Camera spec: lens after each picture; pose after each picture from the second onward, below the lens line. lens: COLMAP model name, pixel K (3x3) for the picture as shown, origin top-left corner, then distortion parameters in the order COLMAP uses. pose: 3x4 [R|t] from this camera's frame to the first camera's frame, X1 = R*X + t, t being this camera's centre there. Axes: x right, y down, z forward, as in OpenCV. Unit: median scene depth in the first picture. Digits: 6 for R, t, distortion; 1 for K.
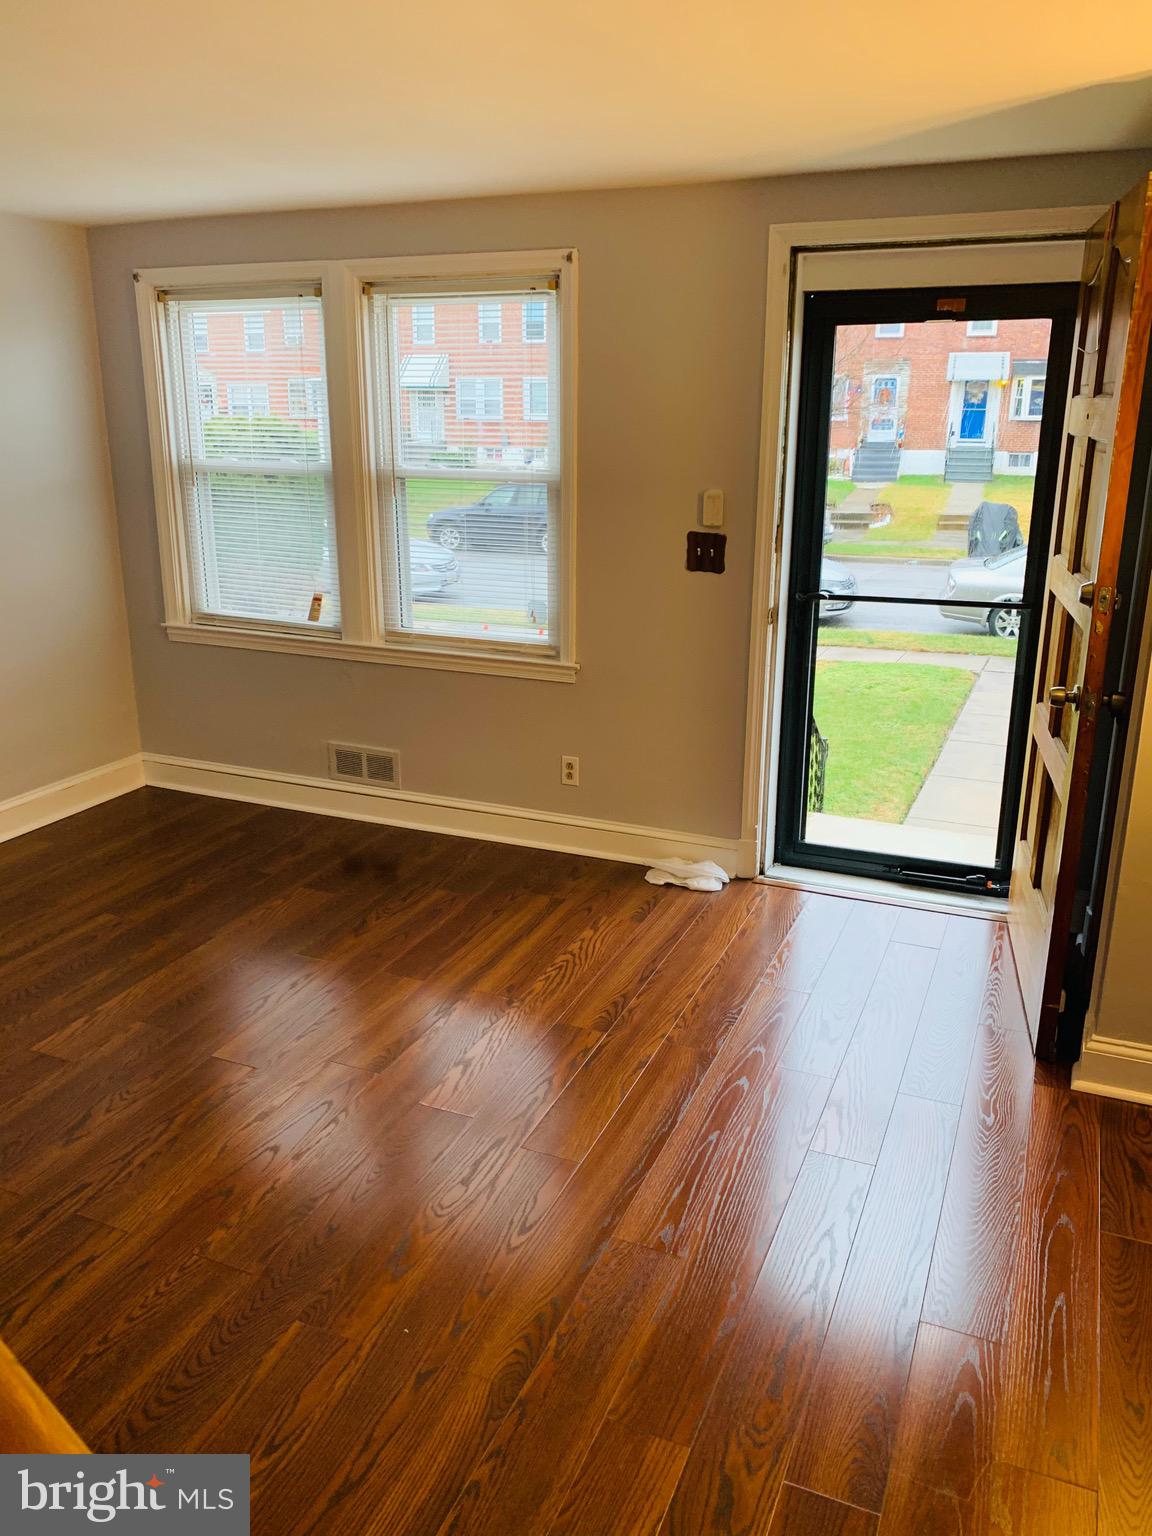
lens RADIAL K [[1183.5, 0, 569.5], [0, 1183.5, 752.3], [0, 0, 1]] dist [0.030386, -0.031703]
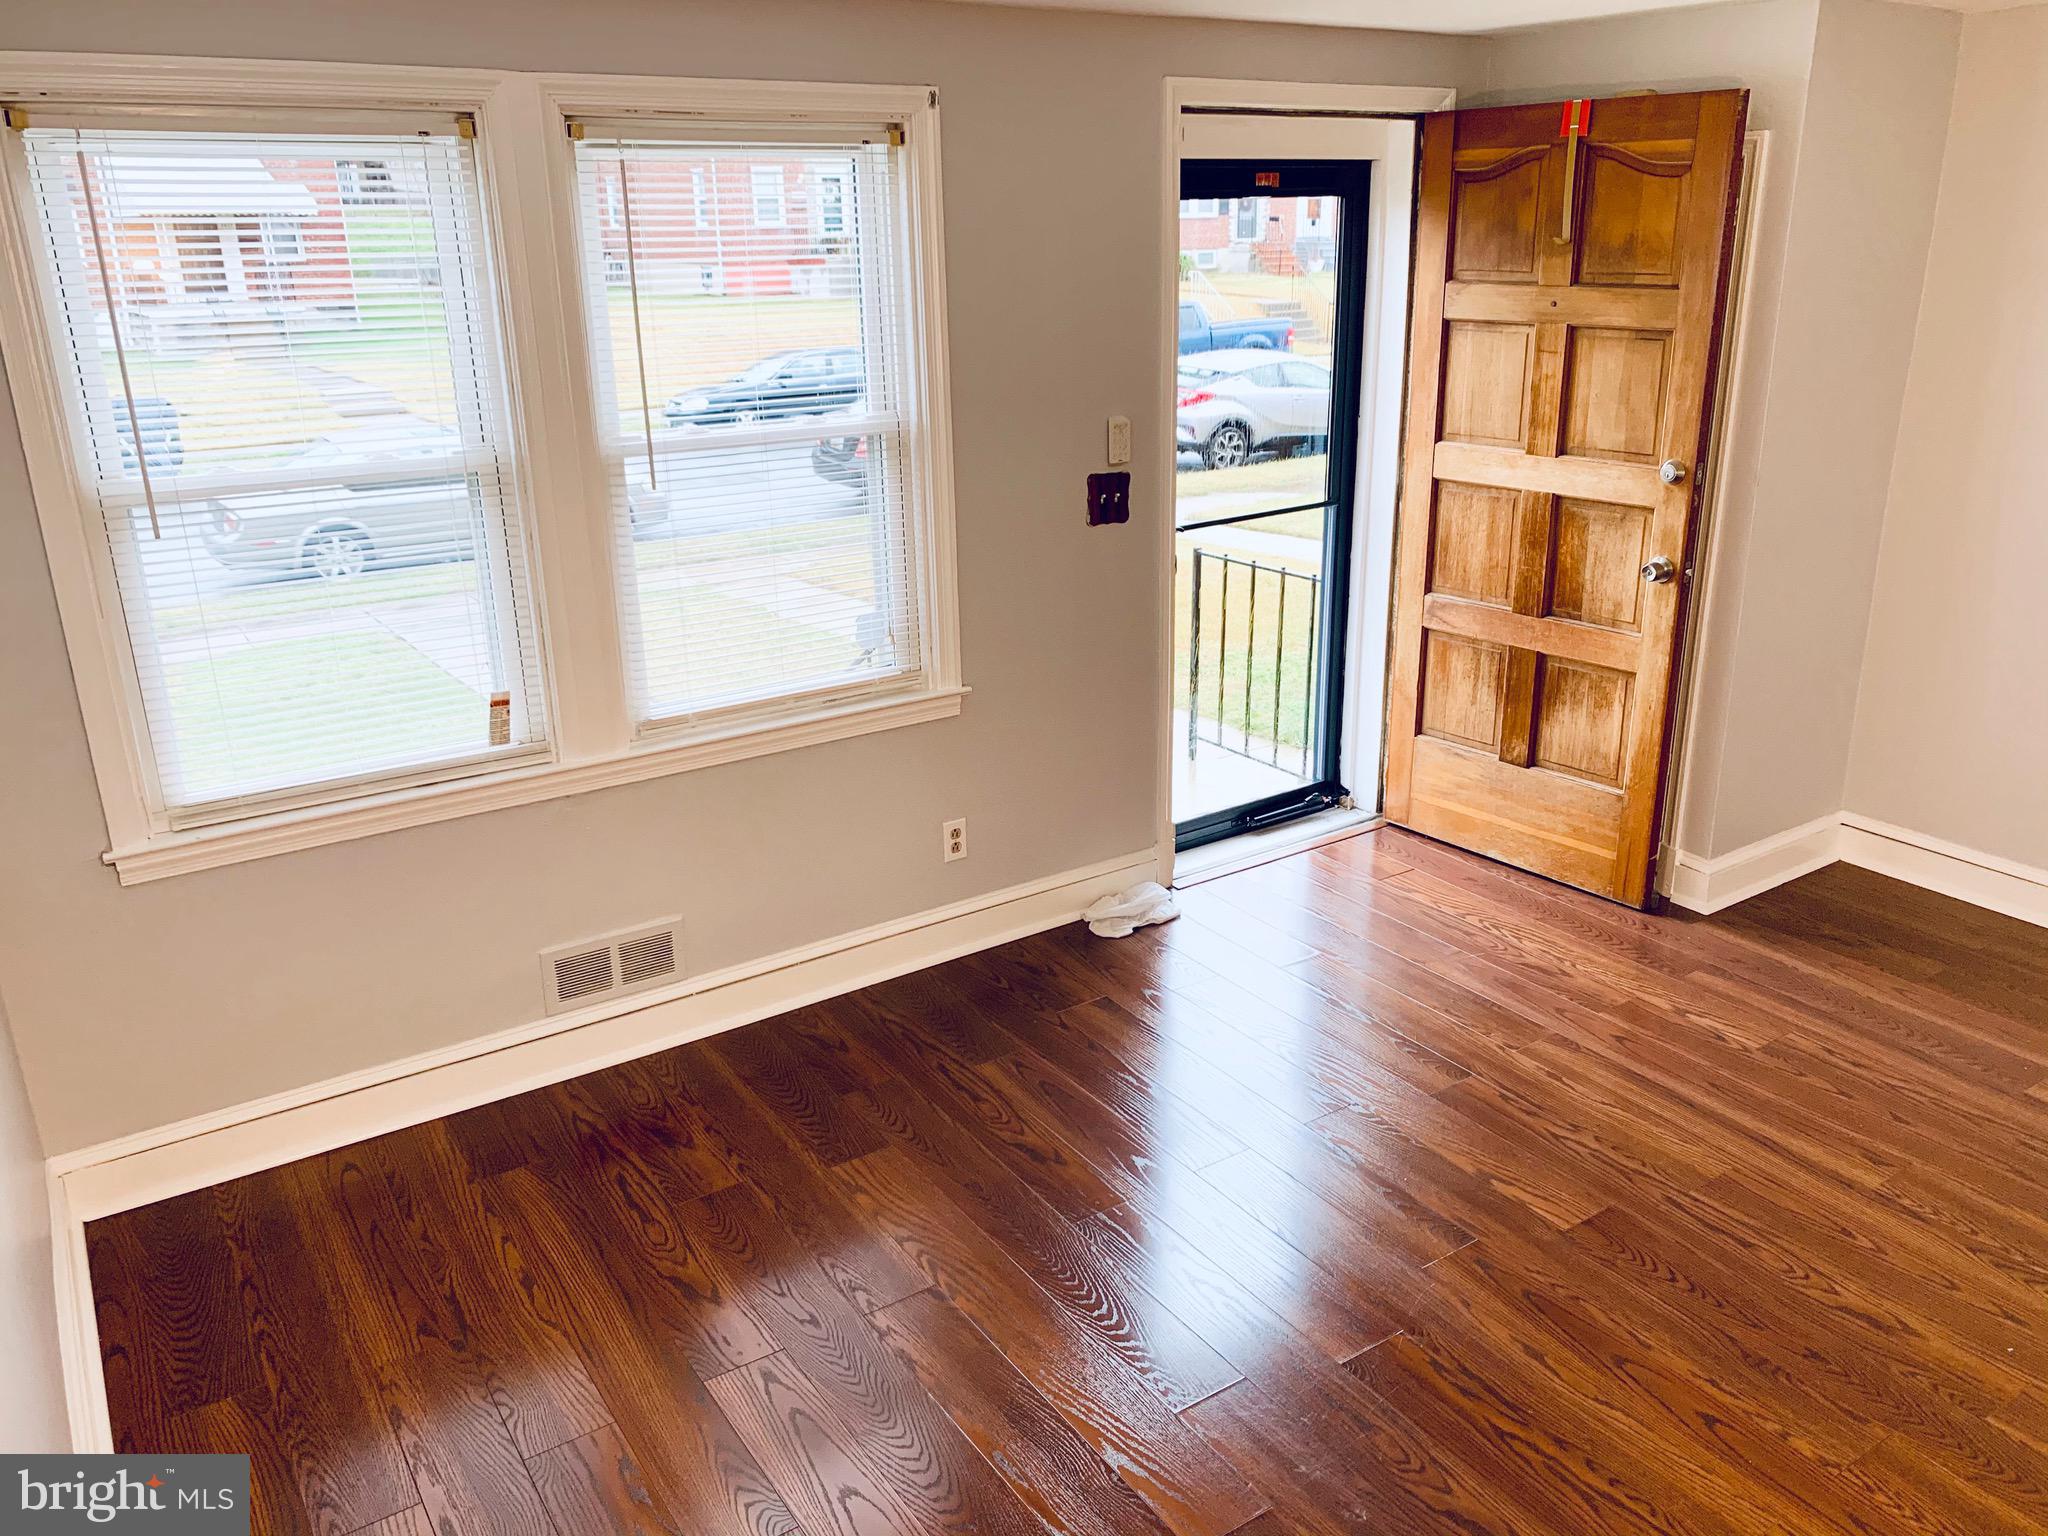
lens RADIAL K [[1578.0, 0, 1037.7], [0, 1578.0, 755.7], [0, 0, 1]] dist [0.030386, -0.031703]
pose [[0.536317, -0.286124, 0.794038, -0.764543], [0.253934, 0.951897, 0.171492, -0.196214], [-0.804911, 0.109659, 0.583175, 0.457656]]
